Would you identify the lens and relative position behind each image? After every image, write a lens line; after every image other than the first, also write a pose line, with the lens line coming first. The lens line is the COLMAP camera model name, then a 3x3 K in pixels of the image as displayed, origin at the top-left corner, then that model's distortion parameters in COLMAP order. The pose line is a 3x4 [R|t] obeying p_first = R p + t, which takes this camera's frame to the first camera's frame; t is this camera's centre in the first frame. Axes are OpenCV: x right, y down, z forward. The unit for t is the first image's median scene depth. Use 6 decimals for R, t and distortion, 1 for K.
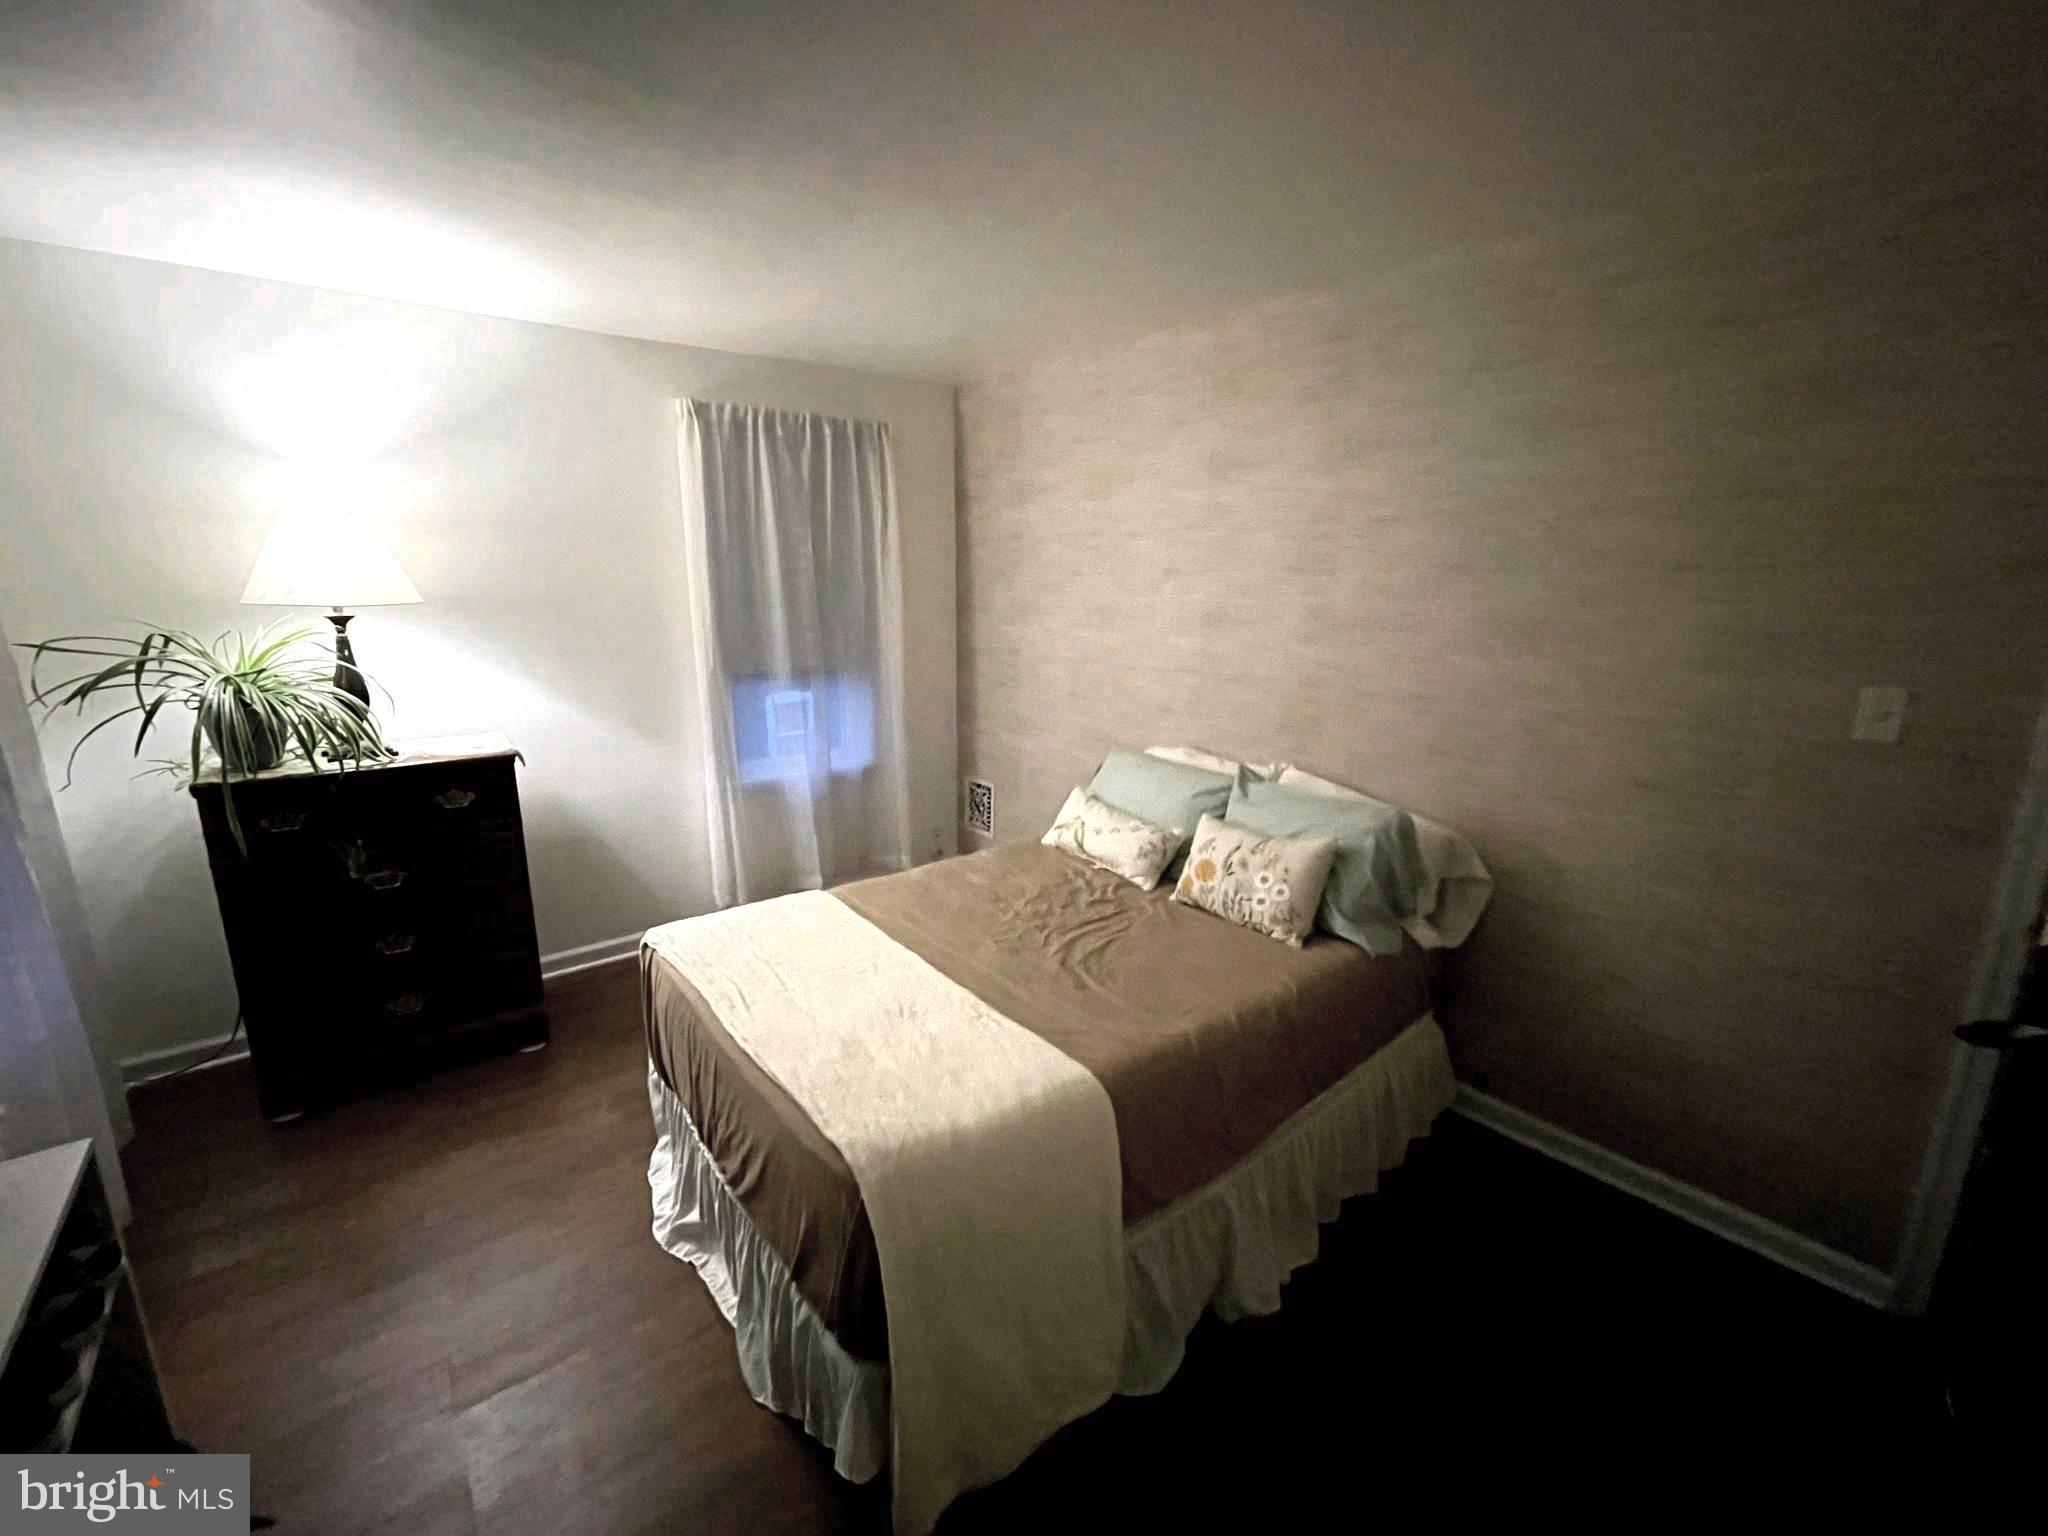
lens RADIAL K [[828.0, 0, 1020.1], [0, 828.0, 768.1], [0, 0, 1]] dist [-0.019307, -0.000362]
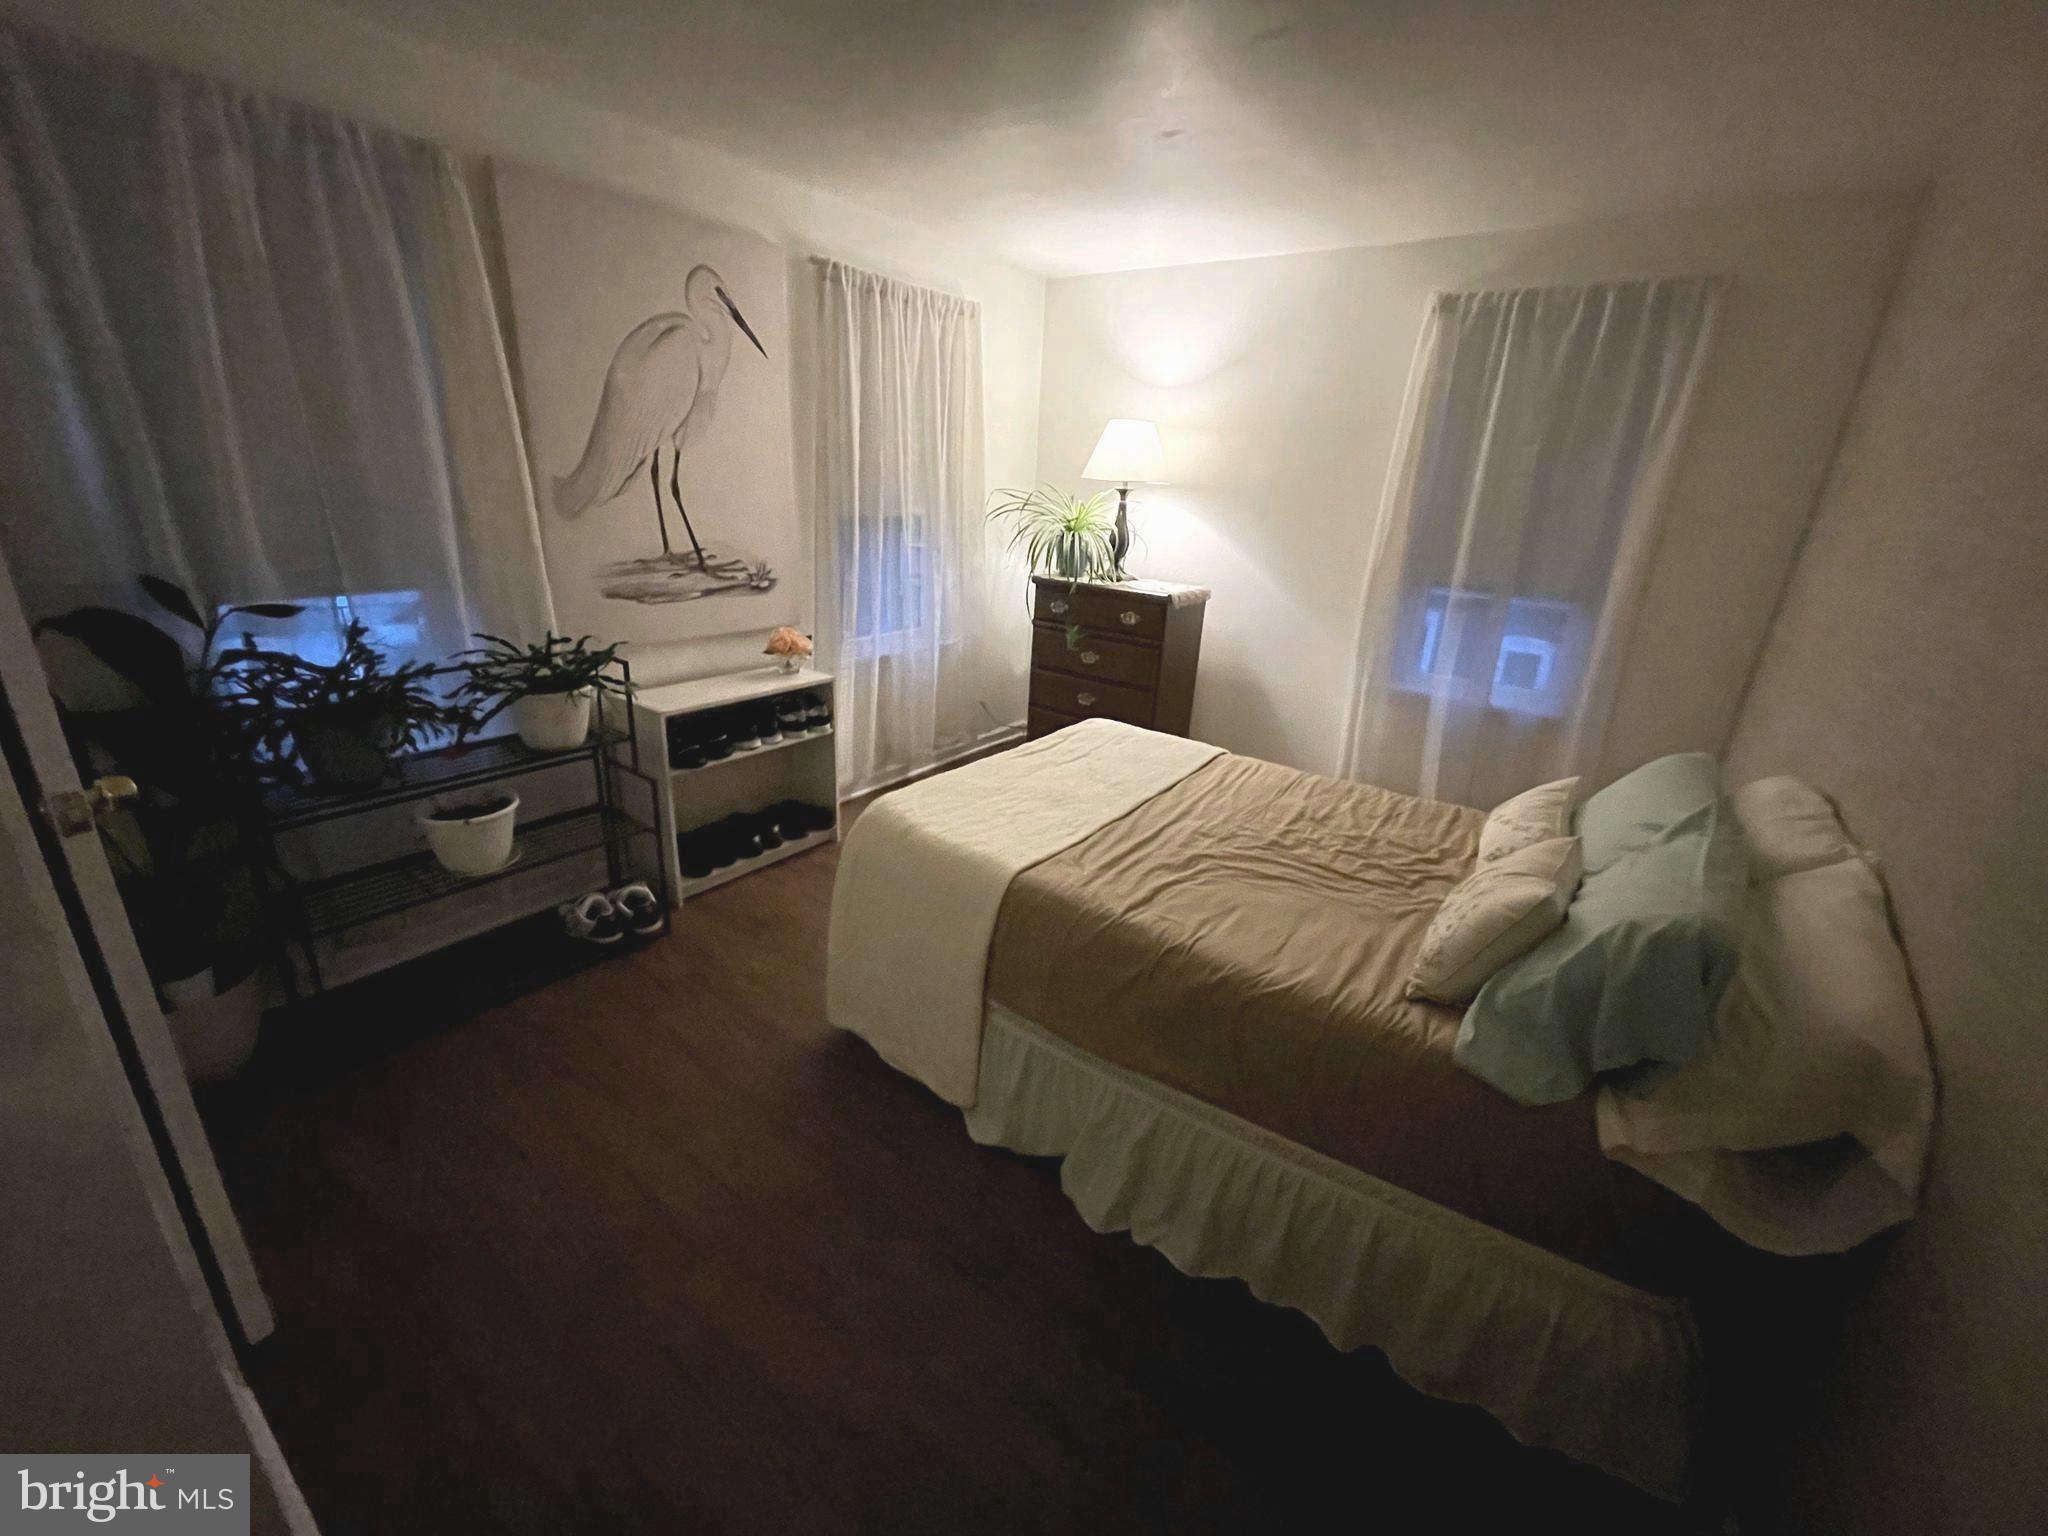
lens RADIAL K [[828.0, 0, 1019.4], [0, 828.0, 768.5], [0, 0, 1]] dist [-0.019307, -0.000362]
pose [[0.255791, 0.332979, -0.907577, 0.736832], [-0.257342, 0.928389, 0.268085, -0.061227], [0.931851, 0.164983, 0.323163, 0.383510]]
